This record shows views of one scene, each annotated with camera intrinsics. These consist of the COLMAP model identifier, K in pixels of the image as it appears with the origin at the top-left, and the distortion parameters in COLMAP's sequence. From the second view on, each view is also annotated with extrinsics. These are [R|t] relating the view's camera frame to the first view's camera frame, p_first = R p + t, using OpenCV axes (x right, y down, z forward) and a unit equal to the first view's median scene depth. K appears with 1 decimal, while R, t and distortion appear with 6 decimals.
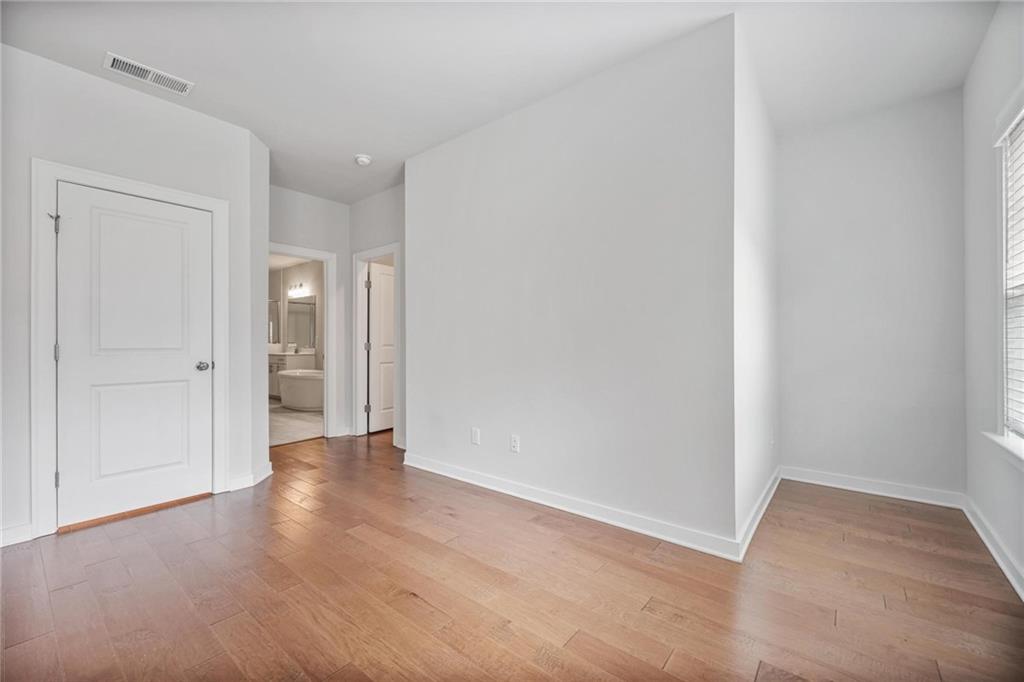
lens RADIAL K [[418.5, 0, 519.8], [0, 418.5, 339.6], [0, 0, 1]] dist [0.004265, 0.000089]
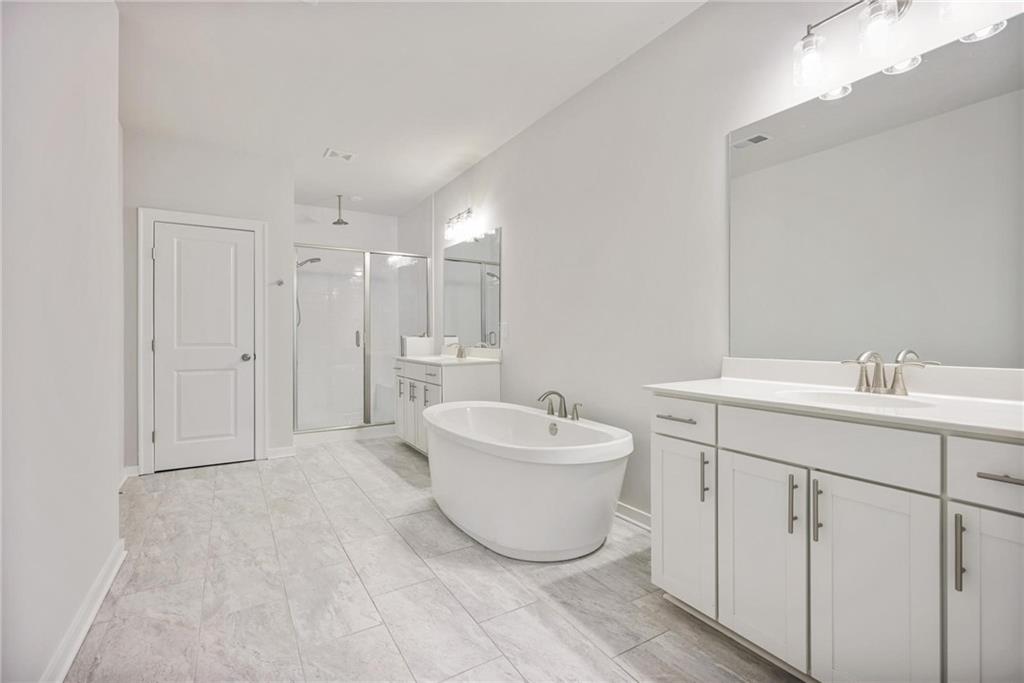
lens RADIAL K [[471.2, 0, 511.2], [0, 471.2, 337.4], [0, 0, 1]] dist [0.000687, 0.000587]
pose [[0.935565, -0.001907, -0.353150, -0.296098], [0.005160, 0.999953, 0.008268, 0.004931], [0.353117, -0.009558, 0.935530, 0.529788]]
